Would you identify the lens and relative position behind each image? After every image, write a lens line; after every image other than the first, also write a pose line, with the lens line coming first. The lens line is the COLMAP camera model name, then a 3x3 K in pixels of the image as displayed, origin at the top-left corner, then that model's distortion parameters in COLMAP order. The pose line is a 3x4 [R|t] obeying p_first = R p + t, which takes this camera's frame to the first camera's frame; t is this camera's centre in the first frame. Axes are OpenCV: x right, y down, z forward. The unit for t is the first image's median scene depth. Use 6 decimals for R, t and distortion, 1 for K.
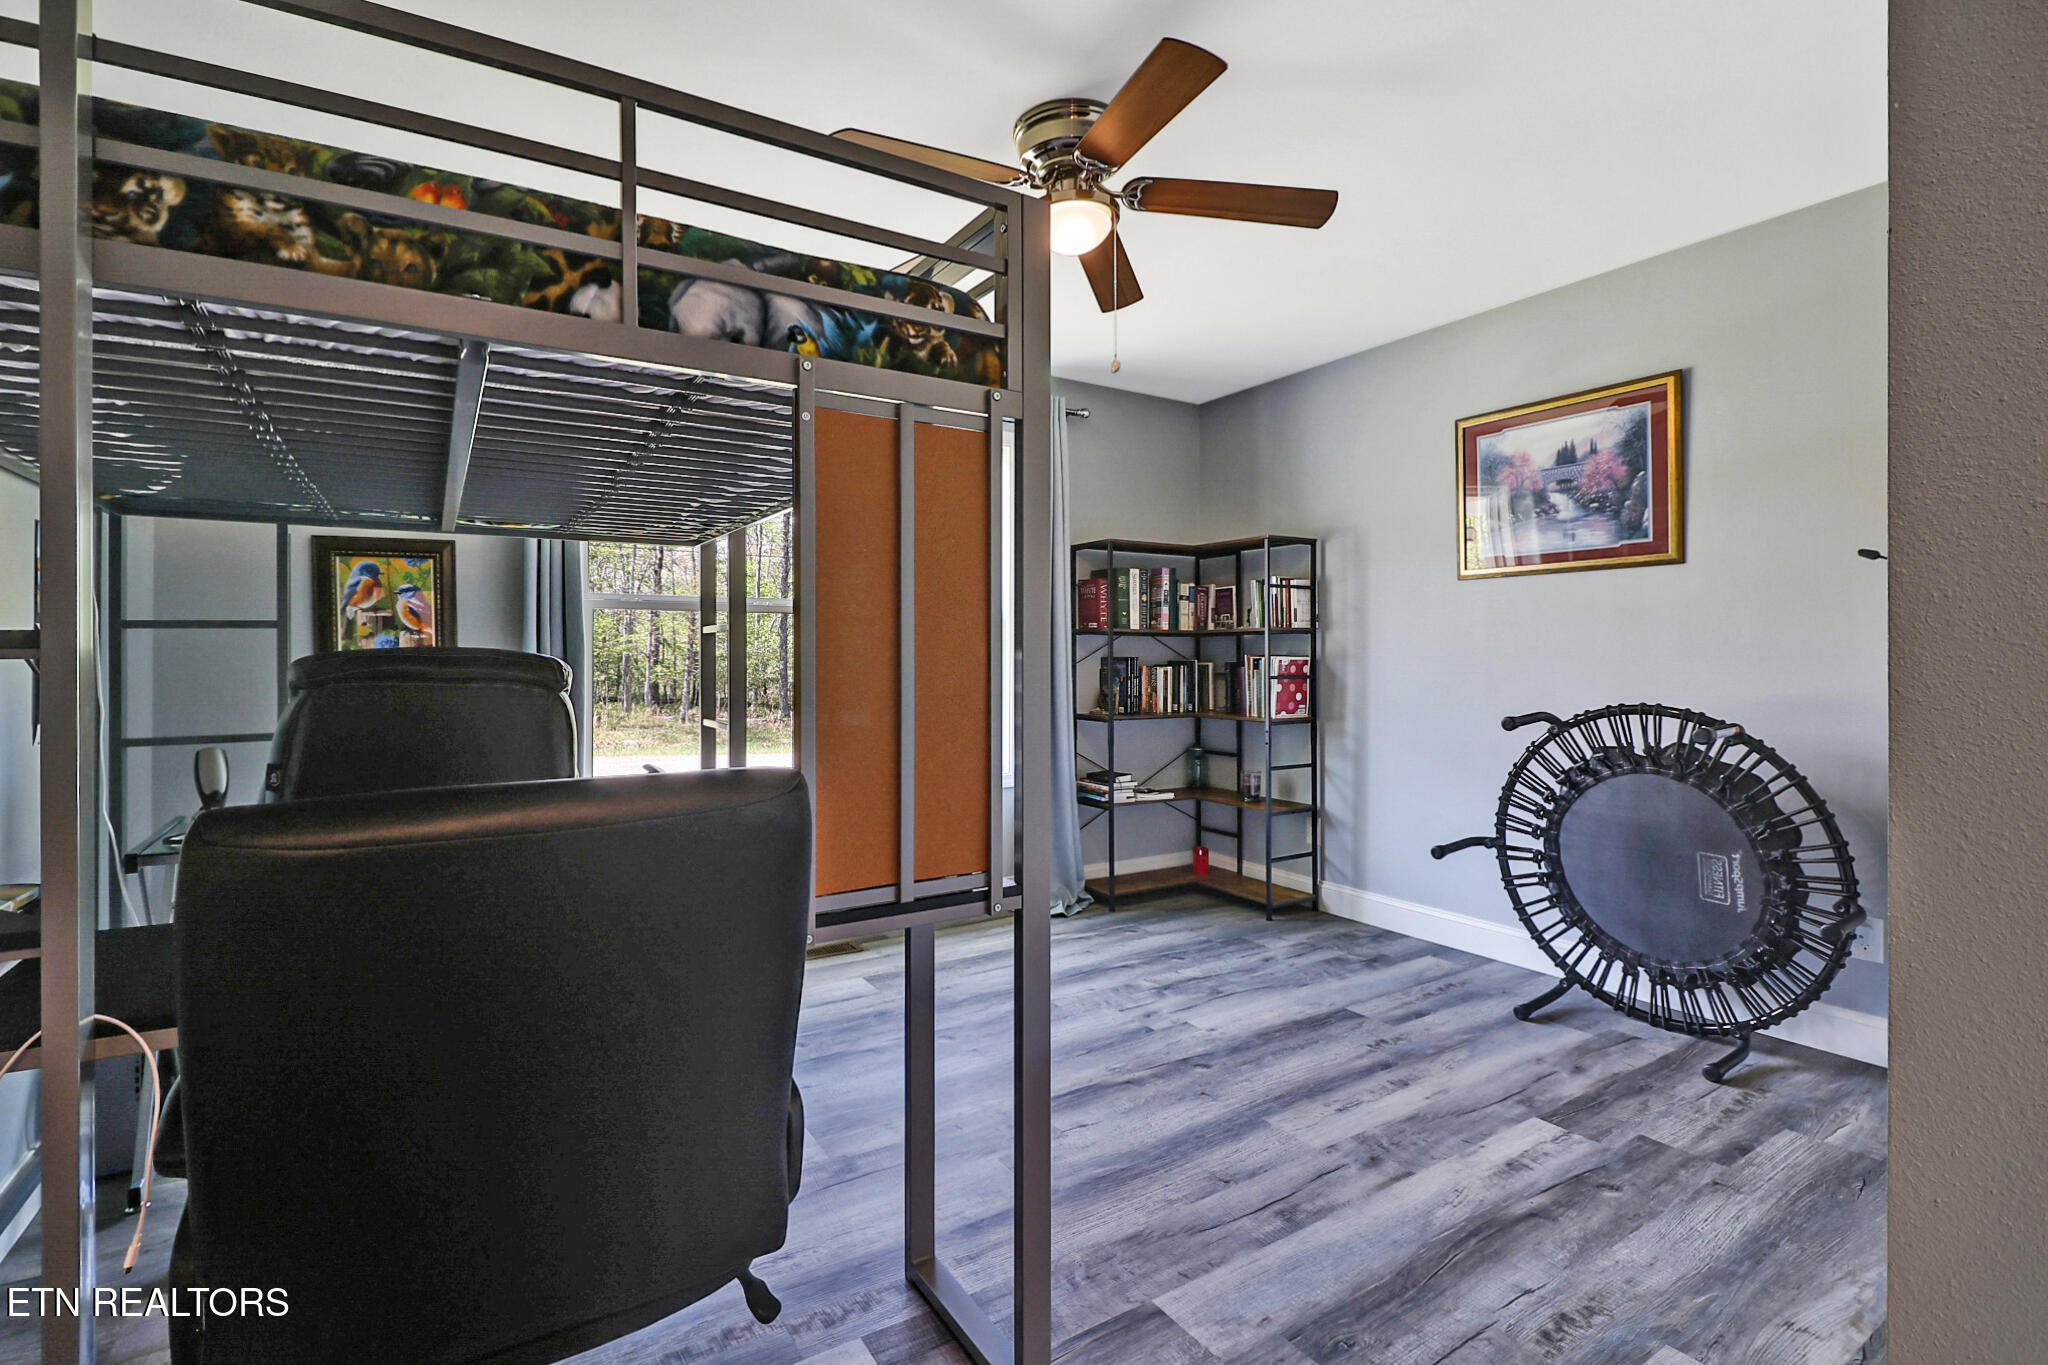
lens RADIAL K [[947.7, 0, 1018.0], [0, 947.7, 655.8], [0, 0, 1]] dist [0.023165, -0.025755]
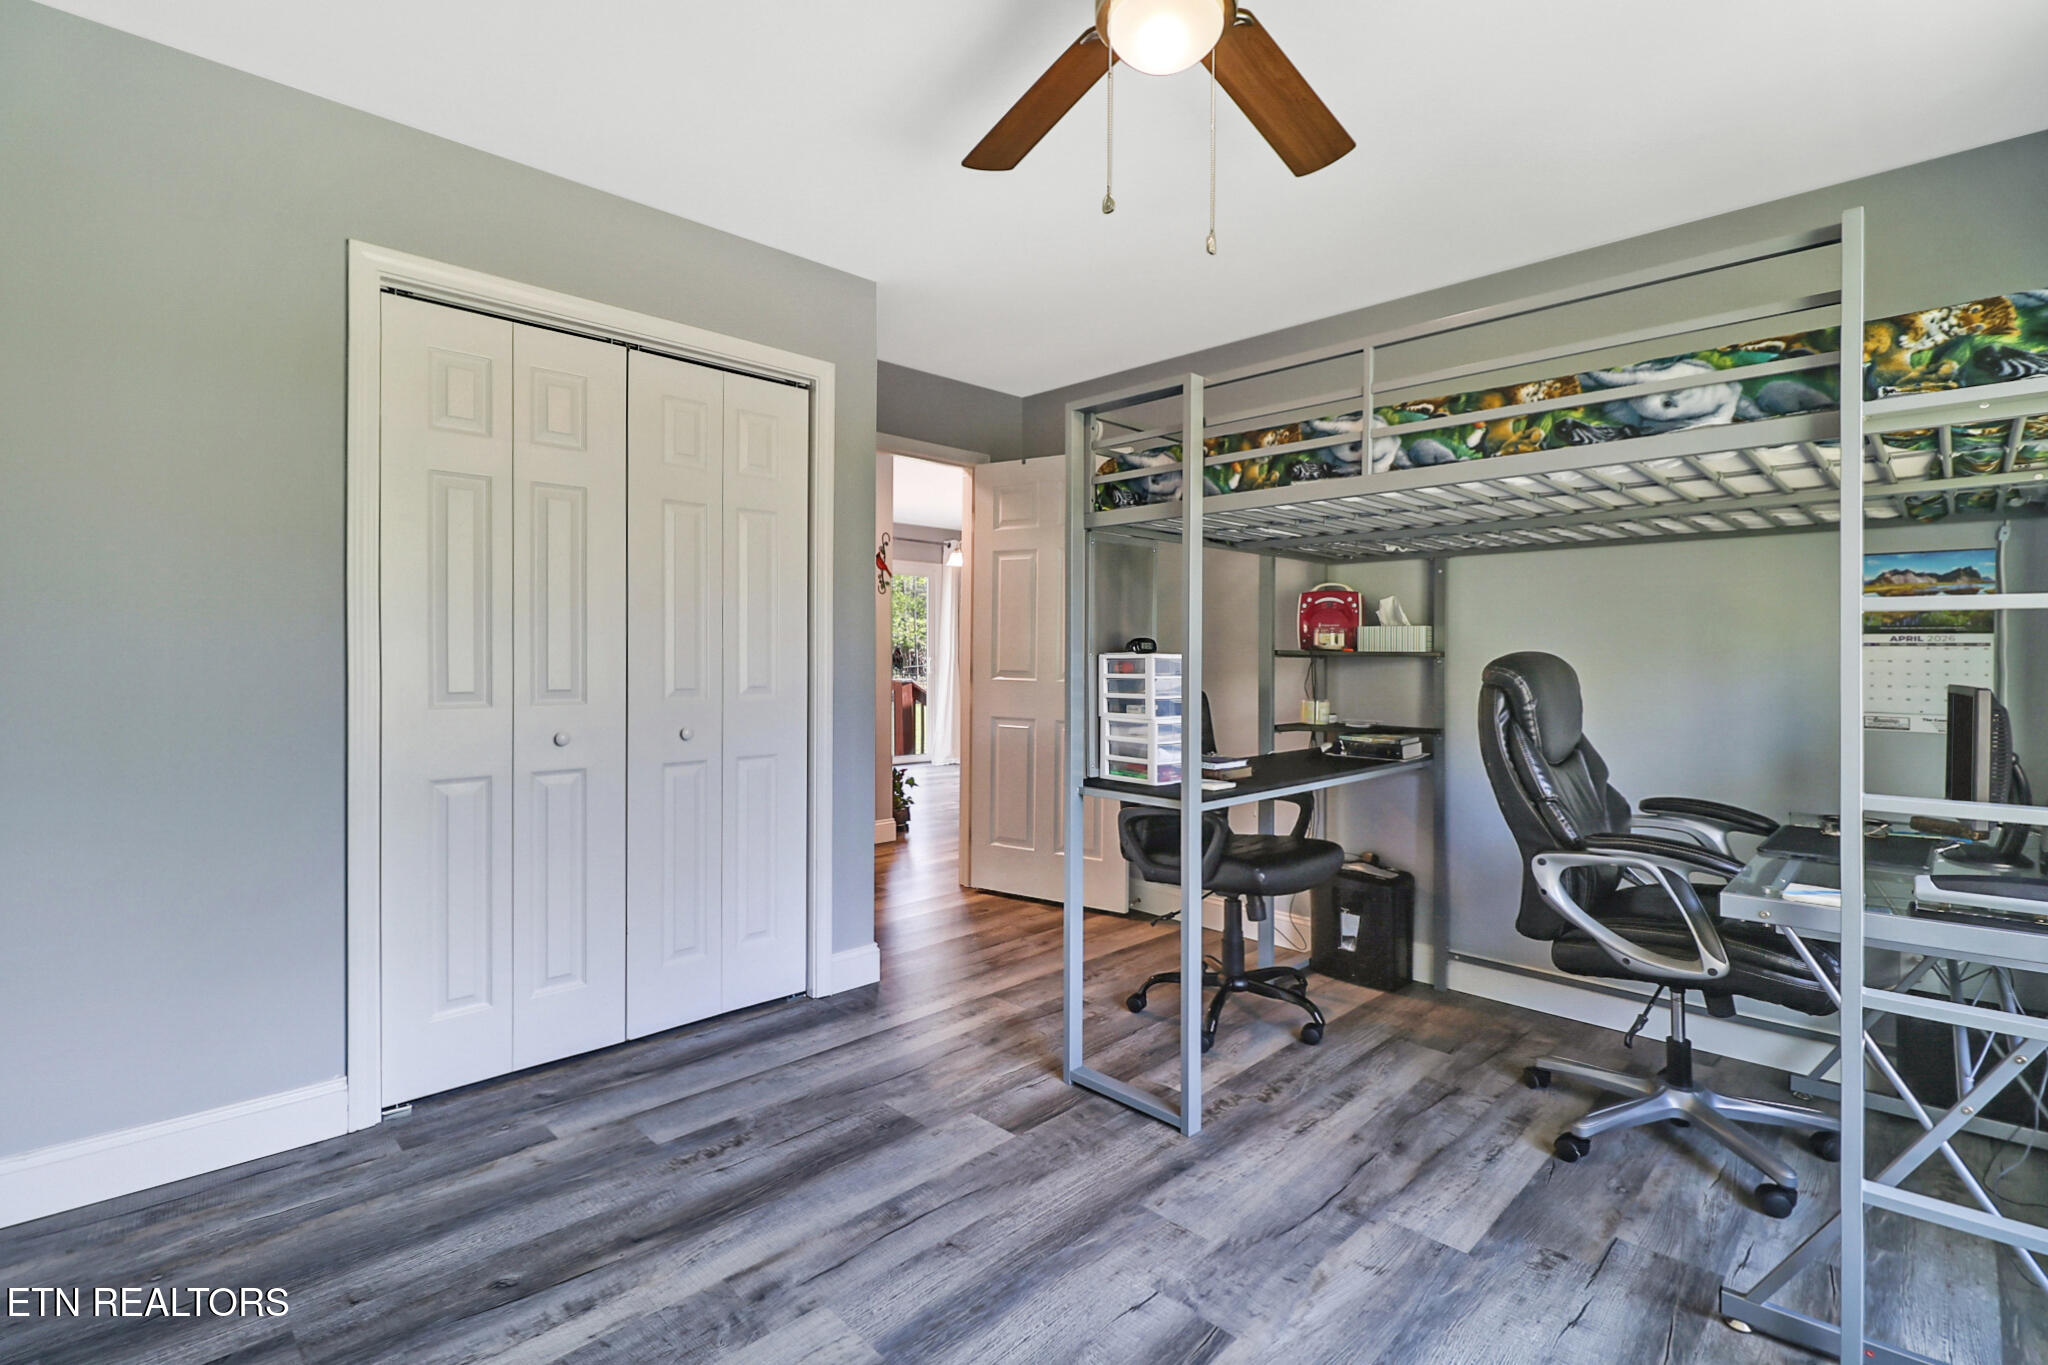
lens RADIAL K [[947.7, 0, 1018.0], [0, 947.7, 655.8], [0, 0, 1]] dist [0.023165, -0.025755]
pose [[-0.977228, -0.002971, -0.212170, 0.371278], [-0.000929, 0.999952, -0.009721, 0.006966], [0.212189, -0.009302, -0.977184, 2.023667]]
